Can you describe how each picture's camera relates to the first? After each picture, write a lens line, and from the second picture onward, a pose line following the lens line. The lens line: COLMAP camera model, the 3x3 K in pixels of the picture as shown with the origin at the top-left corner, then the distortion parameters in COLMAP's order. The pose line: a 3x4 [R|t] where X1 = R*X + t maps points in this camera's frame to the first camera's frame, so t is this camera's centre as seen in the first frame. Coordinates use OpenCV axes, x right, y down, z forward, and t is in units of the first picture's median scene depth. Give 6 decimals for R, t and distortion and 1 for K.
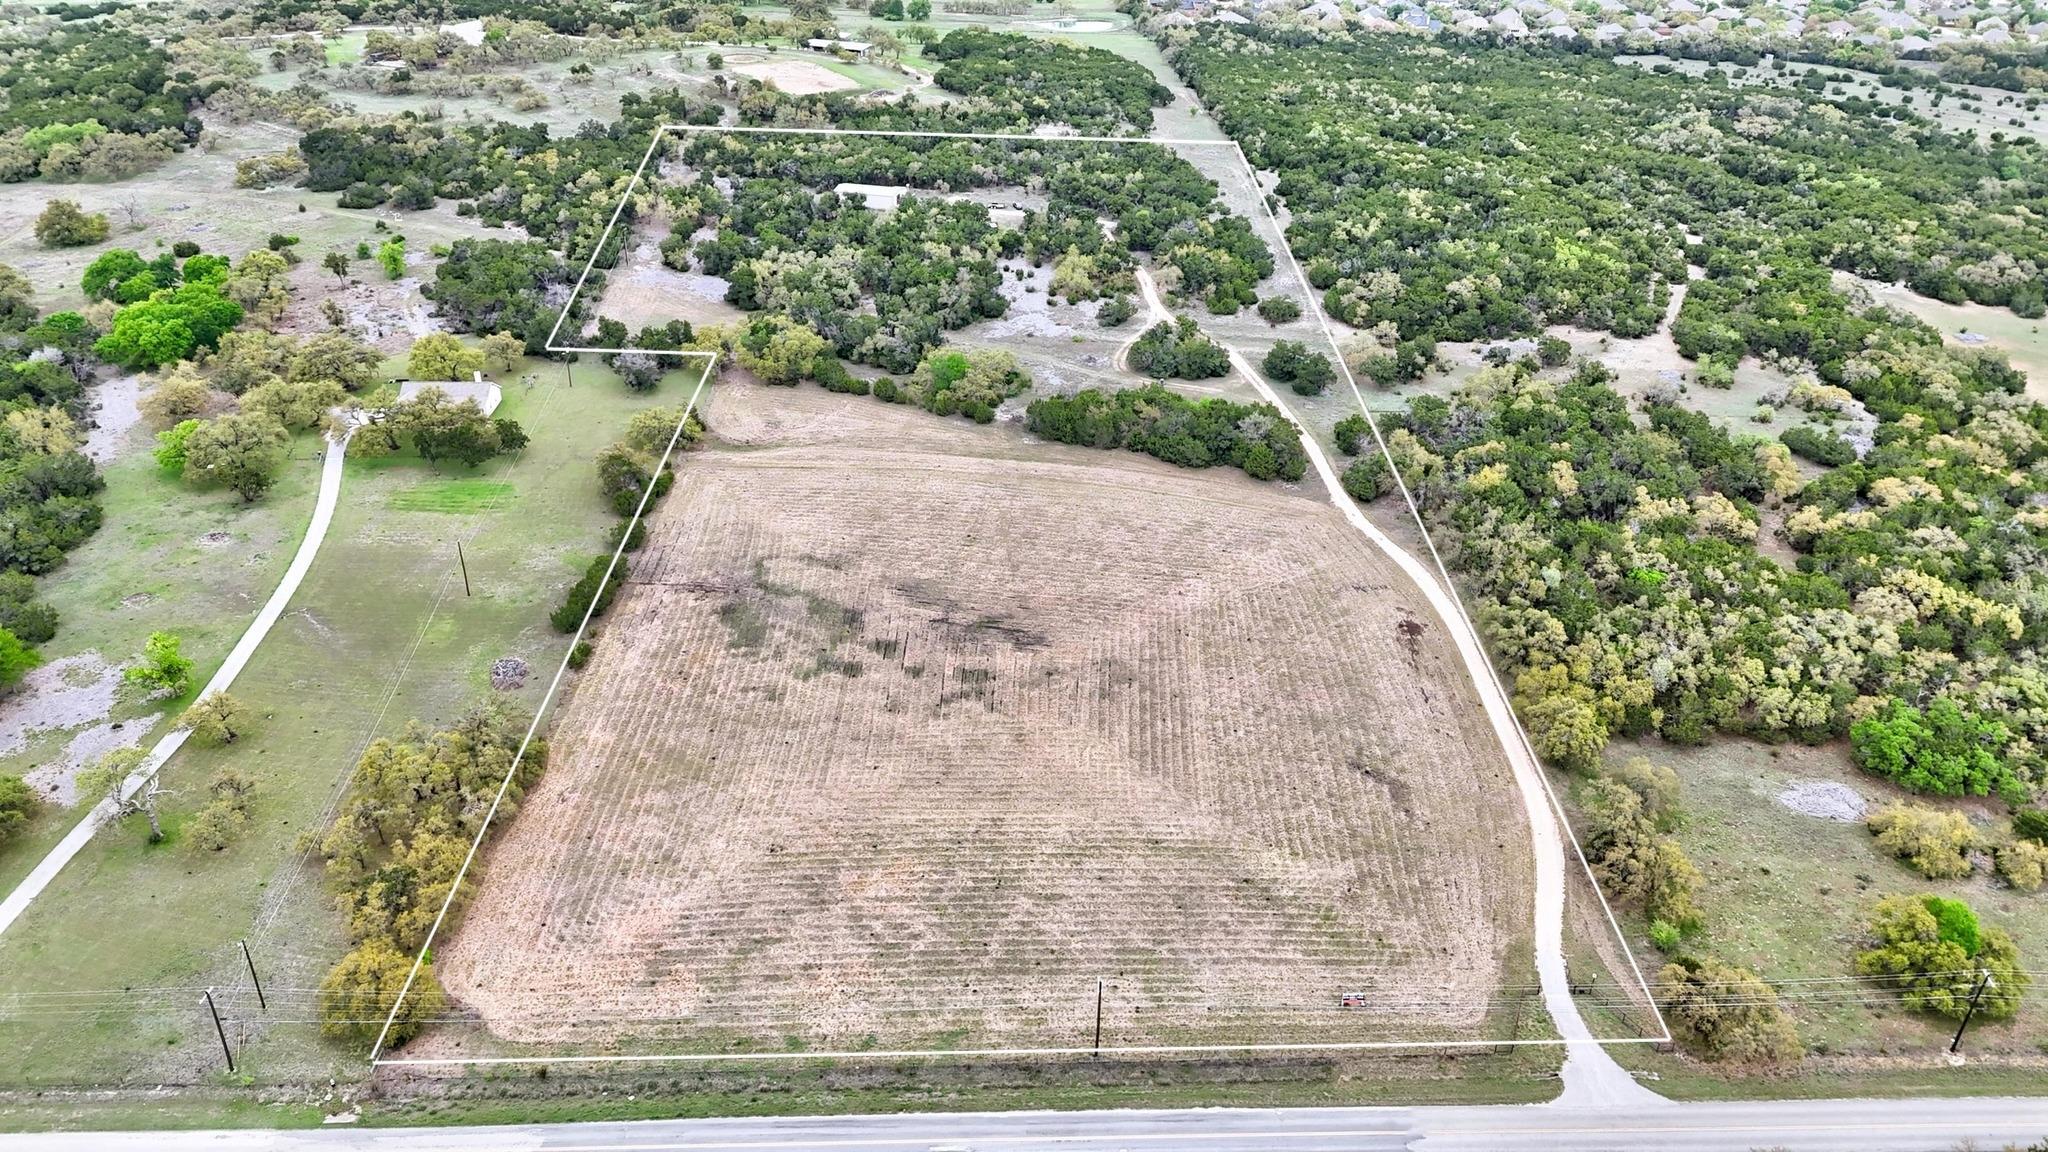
lens RADIAL K [[1497.6, 0, 1025.7], [0, 1497.6, 571.0], [0, 0, 1]] dist [0.077424, -0.077717]
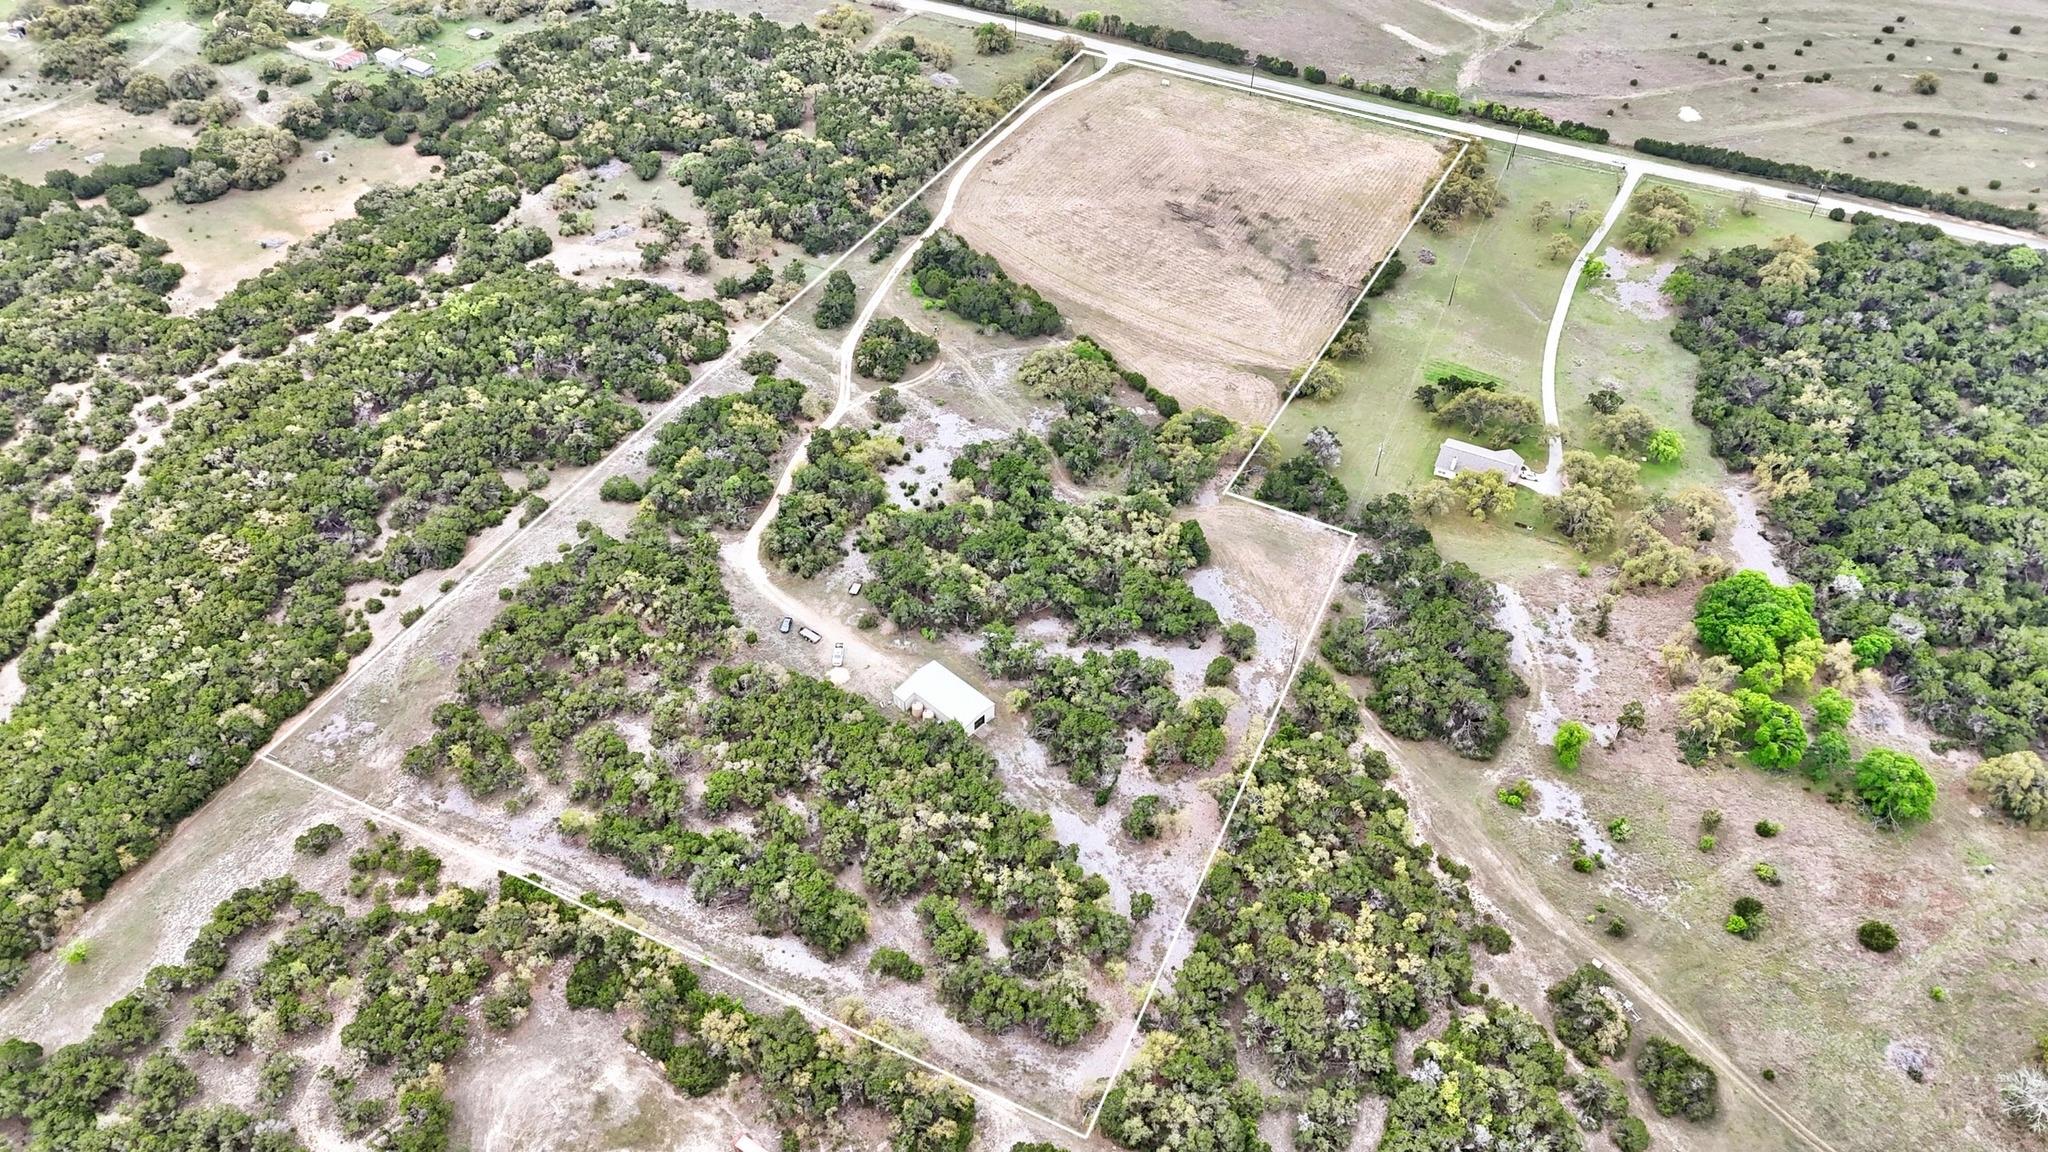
lens RADIAL K [[1497.6, 0, 1025.7], [0, 1497.6, 571.0], [0, 0, 1]] dist [0.077424, -0.077717]
pose [[-0.887028, -0.334110, 0.318671, -0.609103], [0.201073, 0.341771, 0.918021, -1.627922], [-0.415633, 0.878387, -0.235980, 1.939945]]
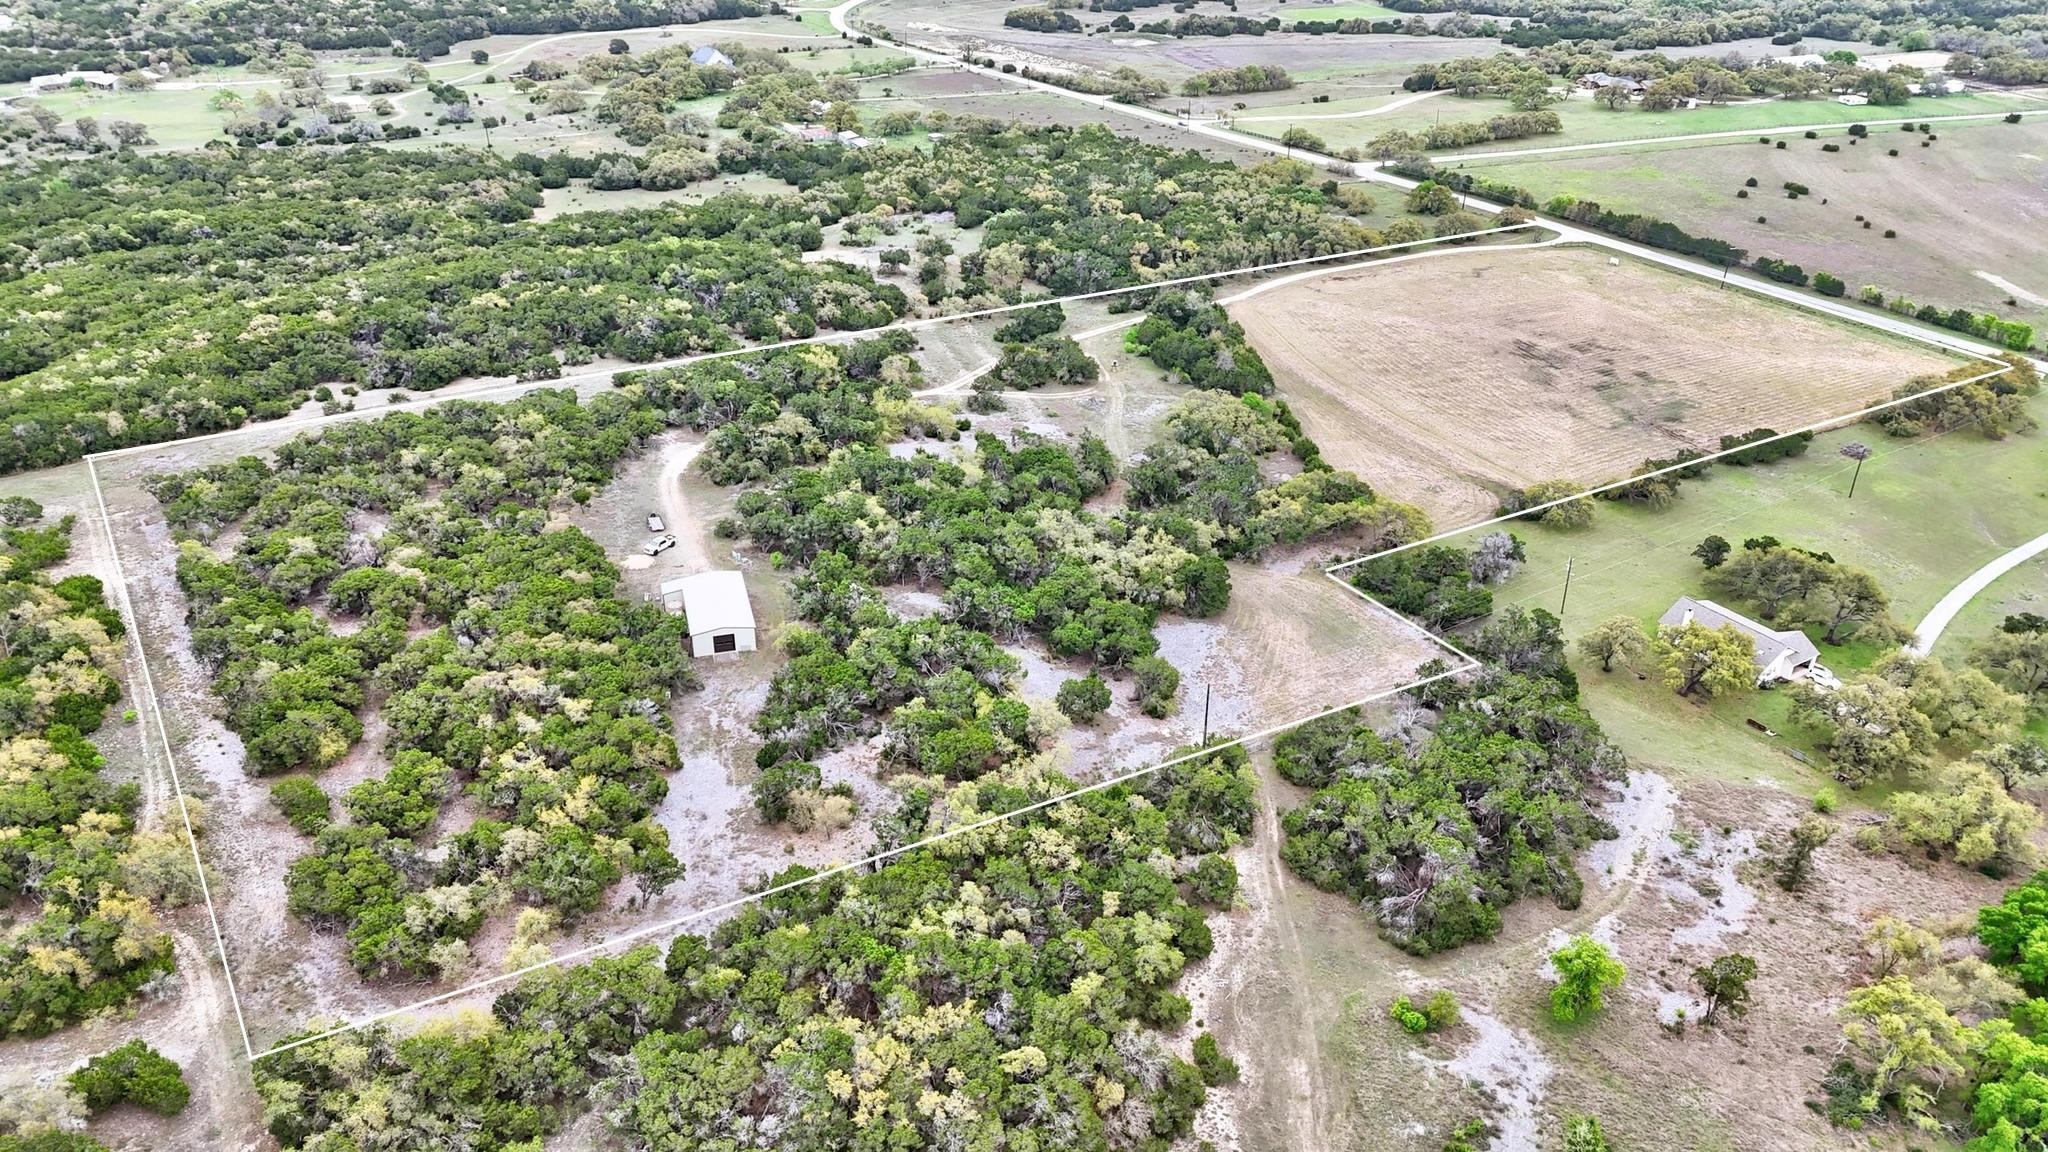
lens RADIAL K [[1497.6, 0, 1025.7], [0, 1497.6, 571.0], [0, 0, 1]] dist [0.077424, -0.077717]
pose [[-0.522811, -0.414140, 0.745088, -0.955788], [0.394555, 0.657235, 0.642159, -0.971446], [-0.755642, 0.629706, -0.180209, 1.771032]]
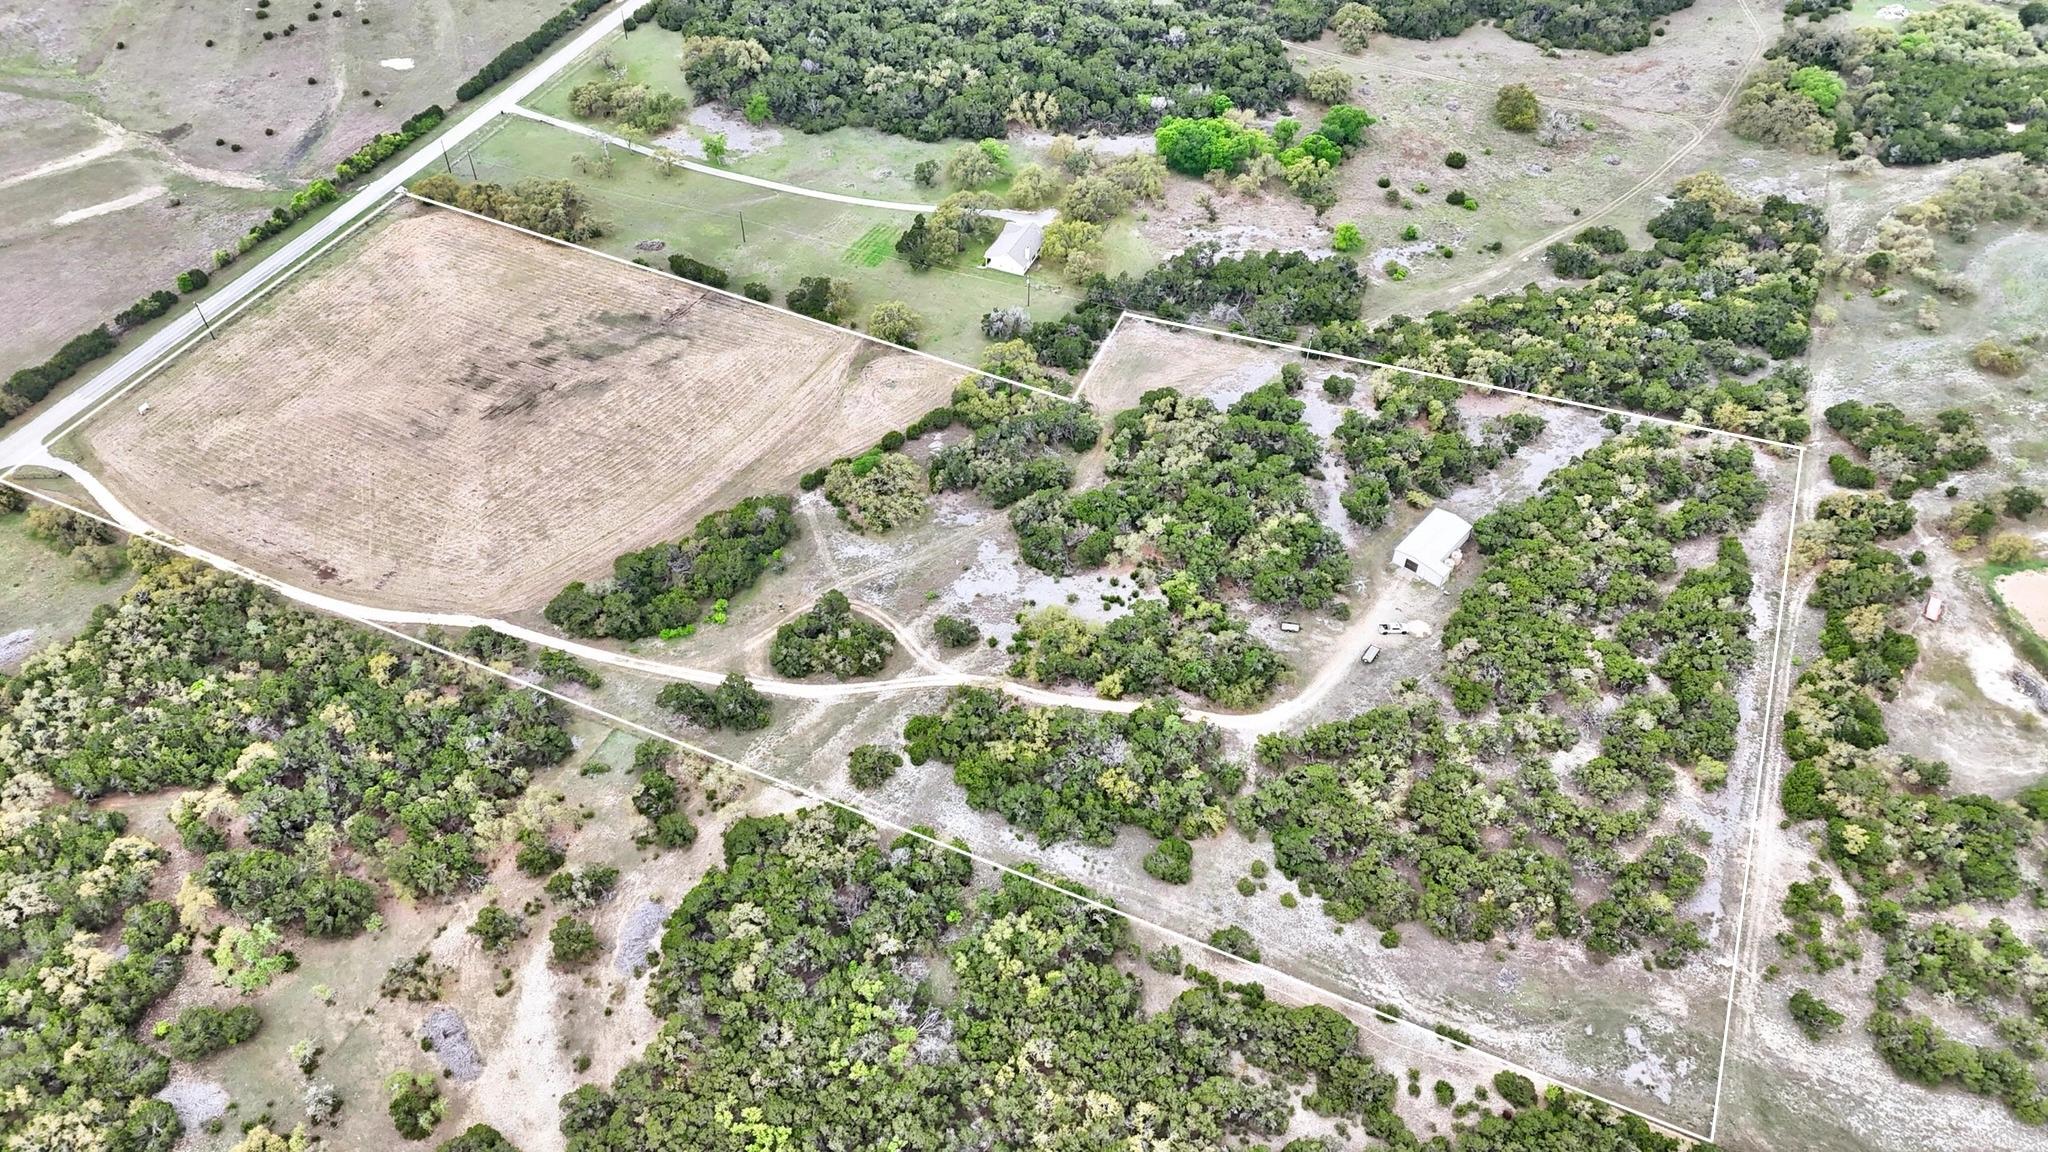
lens RADIAL K [[1497.6, 0, 1025.7], [0, 1497.6, 571.0], [0, 0, 1]] dist [0.077424, -0.077717]
pose [[-0.424679, 0.635705, -0.644613, 0.872799], [-0.453654, 0.466750, 0.759172, -1.300432], [0.783483, 0.614836, 0.090172, 1.365911]]
